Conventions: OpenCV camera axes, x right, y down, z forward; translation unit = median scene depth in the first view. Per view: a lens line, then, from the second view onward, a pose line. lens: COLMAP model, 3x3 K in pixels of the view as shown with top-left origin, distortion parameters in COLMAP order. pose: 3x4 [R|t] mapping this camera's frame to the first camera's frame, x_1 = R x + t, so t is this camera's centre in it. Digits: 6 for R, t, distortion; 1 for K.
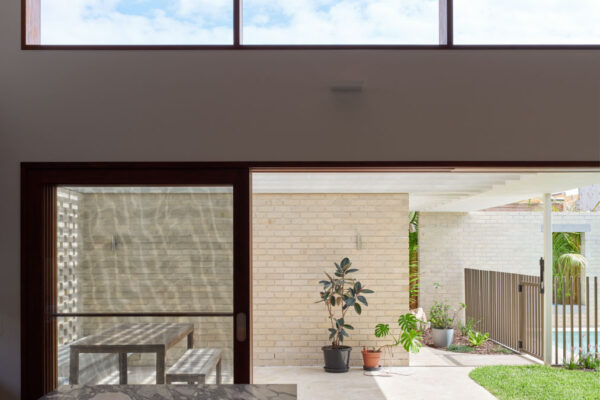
lens RADIAL K [[997.9, 0, 300.0], [0, 997.9, 200.0], [0, 0, 1]] dist [-0.018927, -0.069836]
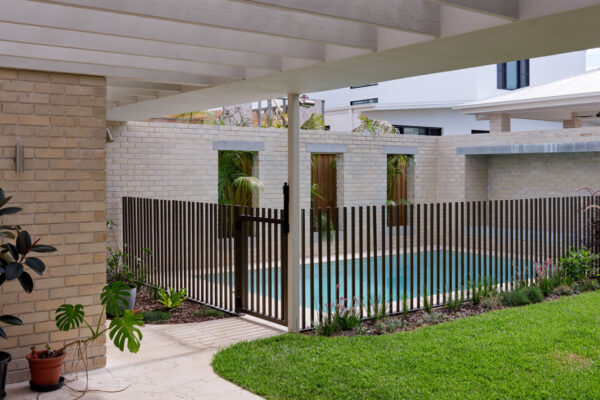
lens RADIAL K [[672.5, 0, 299.6], [0, 672.5, 166.4], [0, 0, 1]] dist [-0.018167, -0.047527]
pose [[0.787641, 0.003067, 0.616127, -0.046010], [-0.027733, 0.999151, 0.030479, 0.031460], [-0.615510, -0.041093, 0.787057, 0.614947]]
